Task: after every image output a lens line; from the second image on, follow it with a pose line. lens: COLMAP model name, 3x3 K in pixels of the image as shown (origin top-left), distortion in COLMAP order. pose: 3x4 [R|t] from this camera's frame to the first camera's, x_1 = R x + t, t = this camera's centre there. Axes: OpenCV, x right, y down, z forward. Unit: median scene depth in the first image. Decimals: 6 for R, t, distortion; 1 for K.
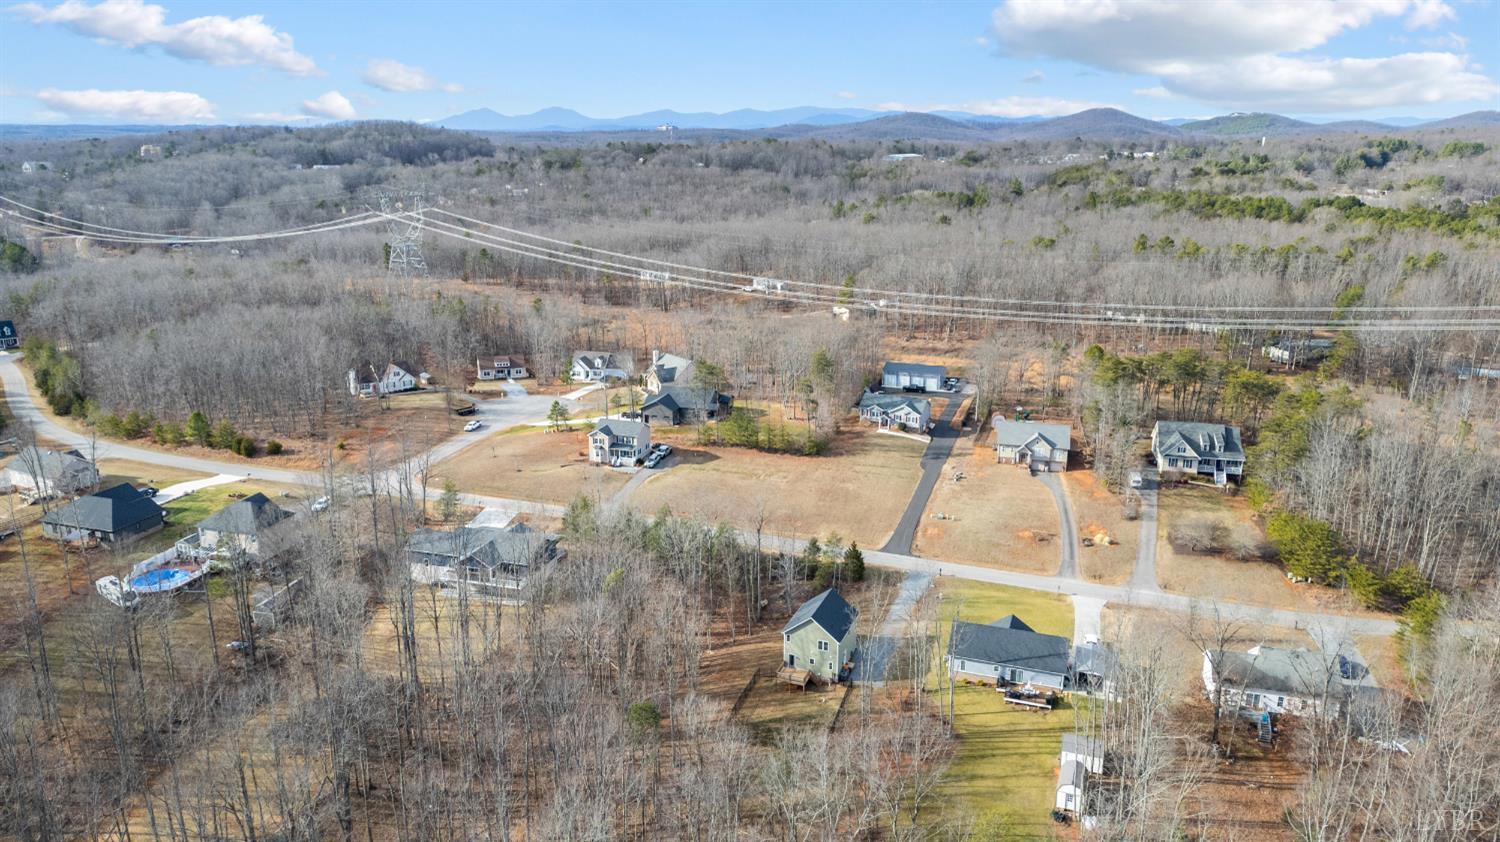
lens RADIAL K [[1066.0, 0, 750.0], [0, 1066.0, 421.0], [0, 0, 1]] dist [0.181420, -0.484663]
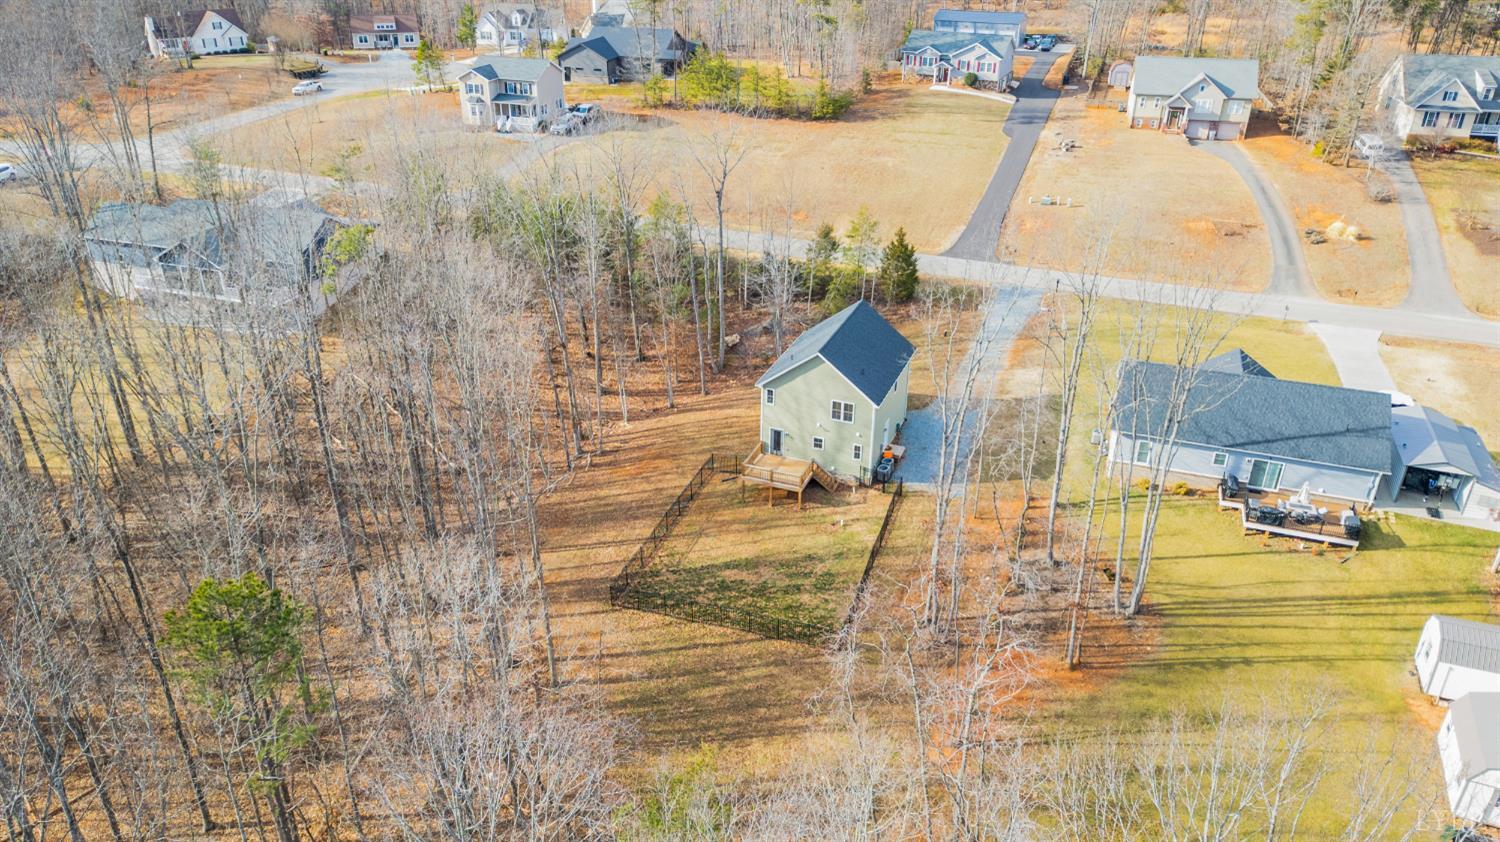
lens RADIAL K [[1056.2, 0, 750.0], [0, 1056.2, 421.0], [0, 0, 1]] dist [0.003646, 0.001037]
pose [[0.999927, 0.007310, -0.009586, 0.026679], [-0.005273, 0.980296, 0.197465, 0.102027], [0.010840, -0.197401, 0.980263, 0.455100]]
